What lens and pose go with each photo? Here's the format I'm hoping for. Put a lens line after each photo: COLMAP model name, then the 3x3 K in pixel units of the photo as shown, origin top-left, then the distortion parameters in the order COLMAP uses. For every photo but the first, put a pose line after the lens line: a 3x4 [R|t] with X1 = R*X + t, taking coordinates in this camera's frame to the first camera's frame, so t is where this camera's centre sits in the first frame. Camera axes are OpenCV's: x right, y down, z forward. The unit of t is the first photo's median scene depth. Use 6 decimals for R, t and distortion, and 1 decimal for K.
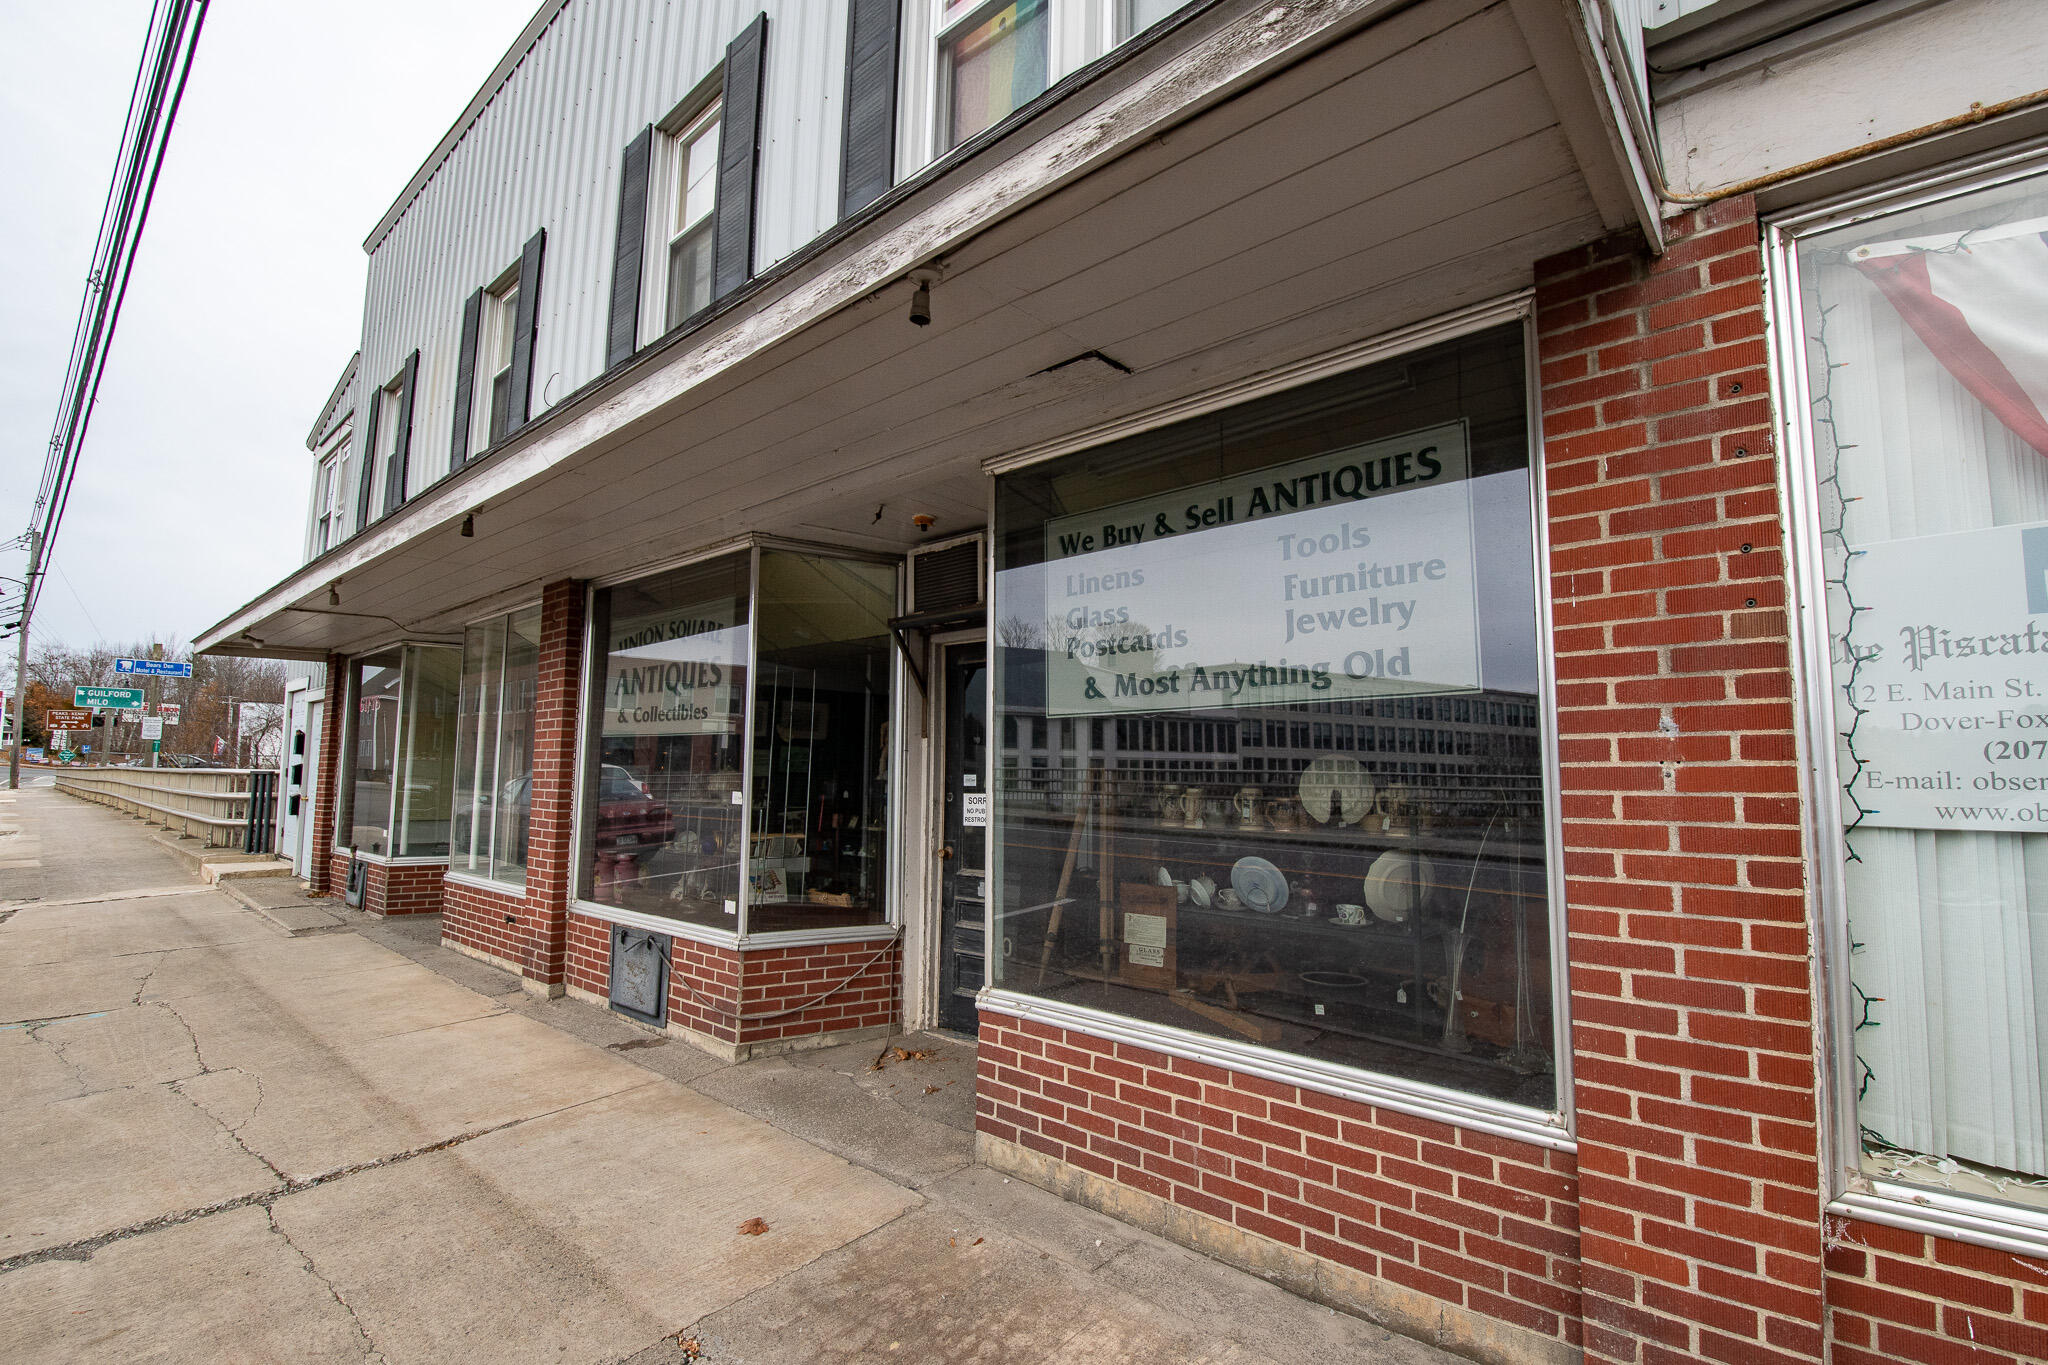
lens RADIAL K [[893.7, 0, 1033.4], [0, 893.7, 709.5], [0, 0, 1]] dist [0.020894, -0.020616]
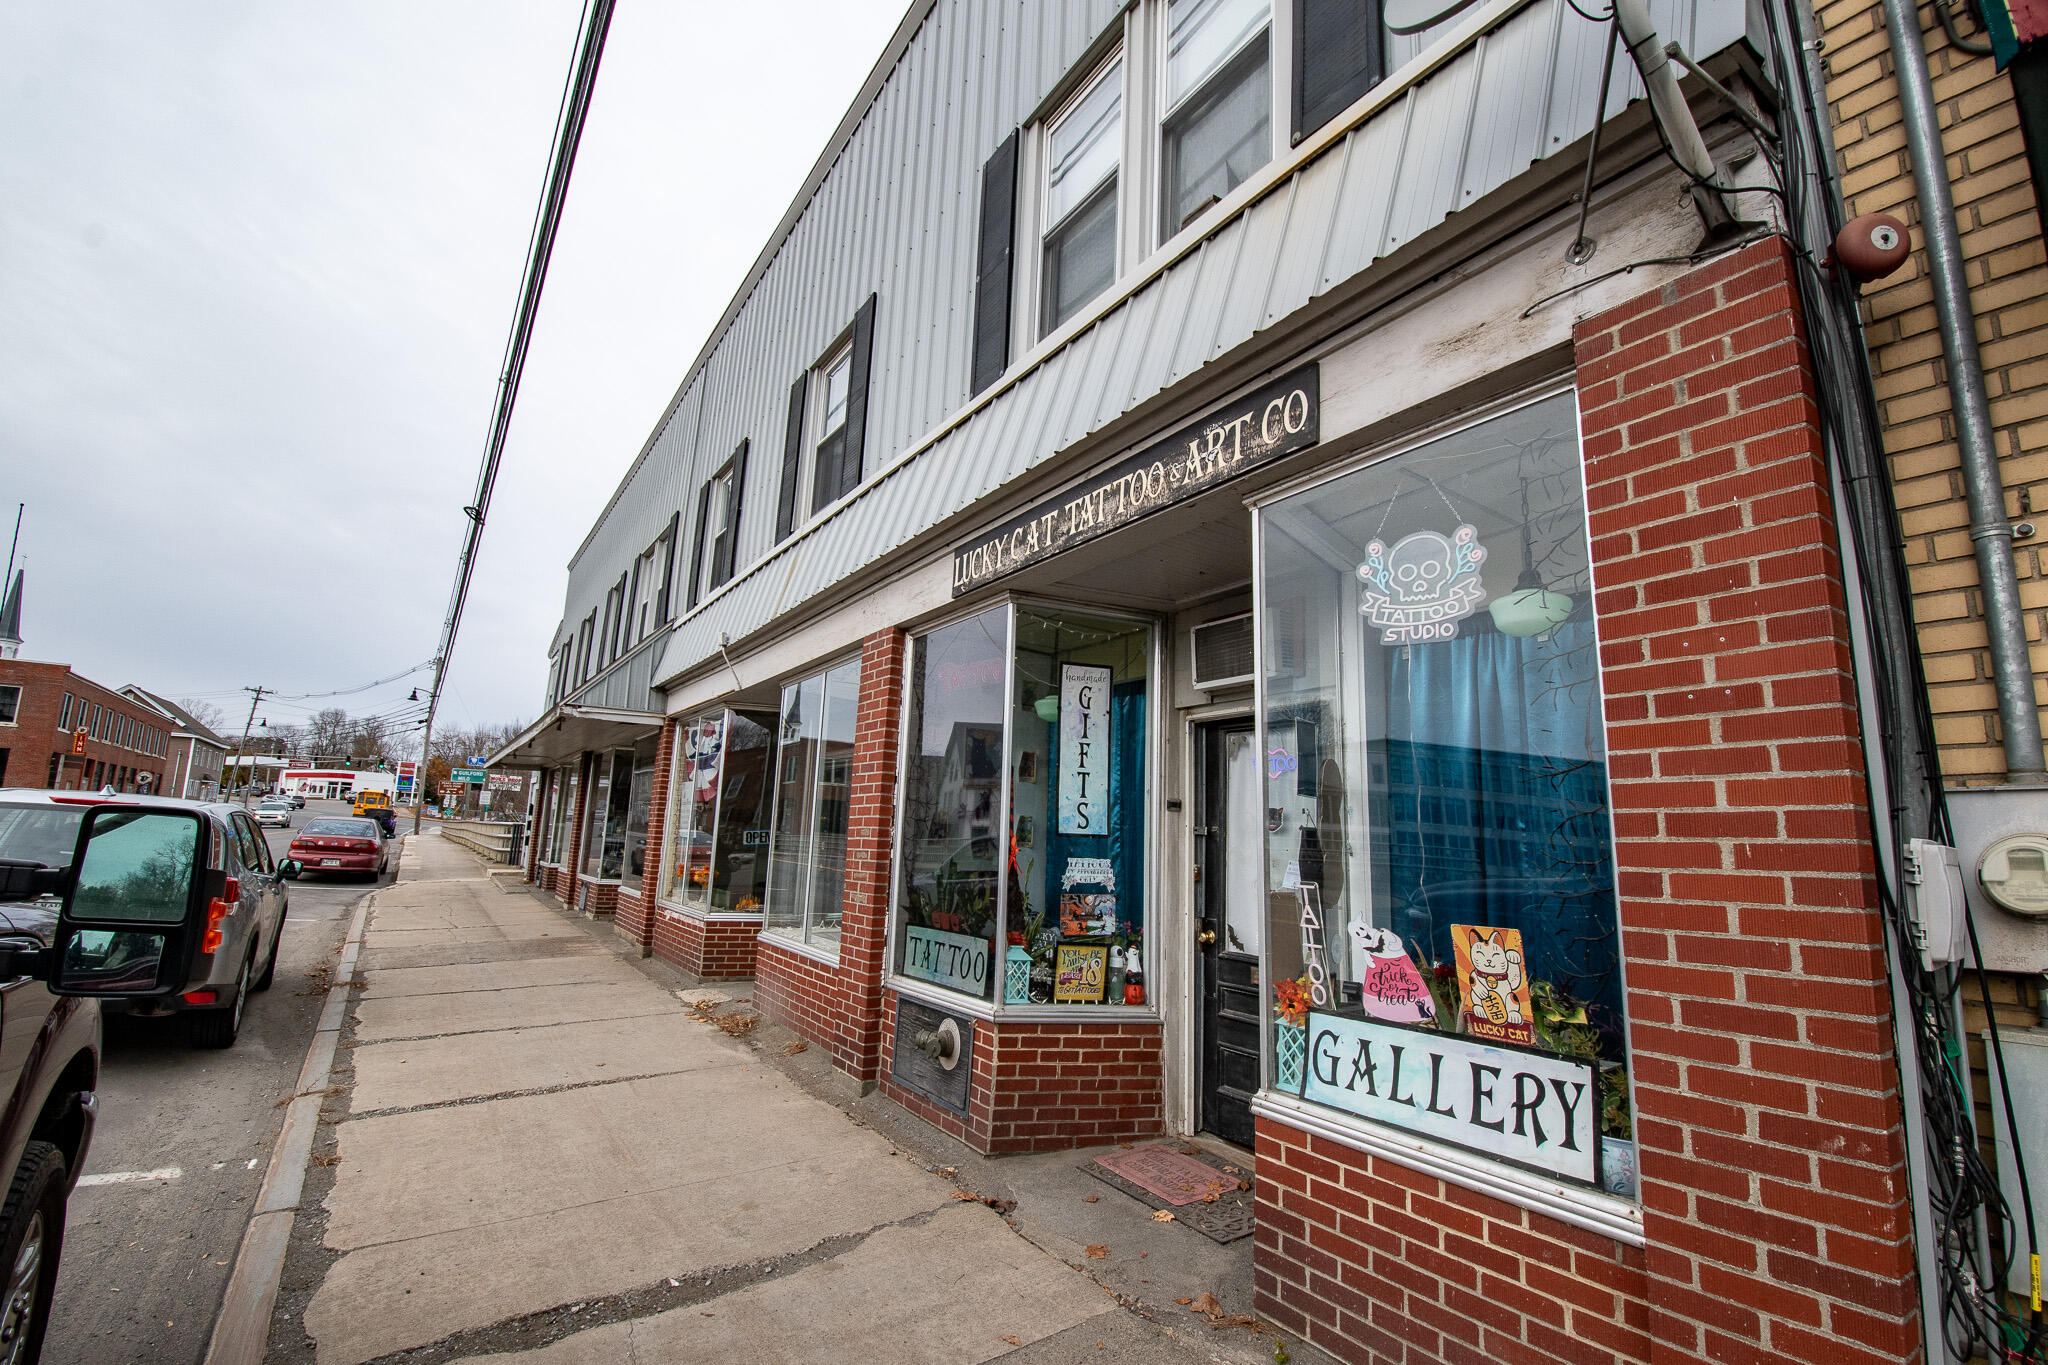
lens RADIAL K [[962.2, 0, 1029.9], [0, 962.2, 690.8], [0, 0, 1]] dist [0.027283, -0.032876]
pose [[0.956561, -0.020071, -0.290840, 0.221605], [-0.005168, 0.996303, -0.085753, -0.012132], [0.291486, 0.083531, 0.952921, -0.190529]]
